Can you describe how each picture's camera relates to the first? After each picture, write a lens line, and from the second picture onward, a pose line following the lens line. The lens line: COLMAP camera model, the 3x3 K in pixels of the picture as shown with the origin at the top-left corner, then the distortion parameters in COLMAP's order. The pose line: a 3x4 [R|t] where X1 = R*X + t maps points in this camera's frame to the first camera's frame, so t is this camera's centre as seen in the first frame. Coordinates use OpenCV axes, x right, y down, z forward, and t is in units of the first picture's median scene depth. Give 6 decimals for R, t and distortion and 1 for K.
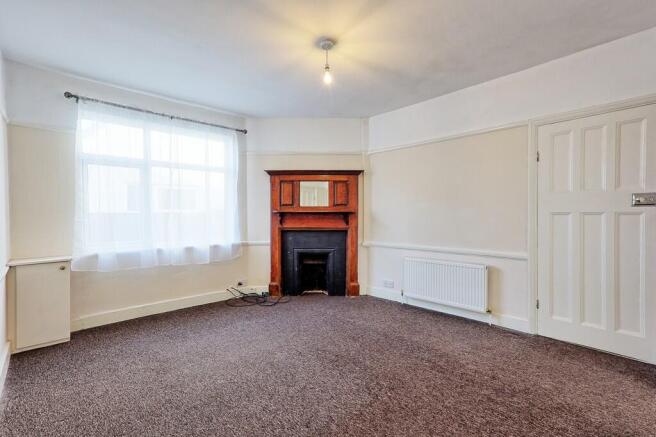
lens RADIAL K [[300.7, 0, 329.7], [0, 300.7, 220.7], [0, 0, 1]] dist [-0.014545, 0.015088]
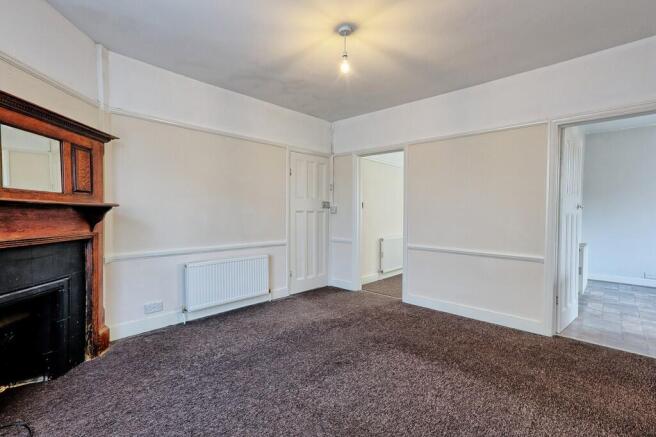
lens RADIAL K [[300.7, 0, 329.7], [0, 300.7, 220.7], [0, 0, 1]] dist [-0.014545, 0.015088]
pose [[-0.056562, -0.023716, 0.998117, -0.517018], [0.013579, 0.999607, 0.024521, -0.008085], [-0.998307, 0.014941, -0.056218, 0.599192]]
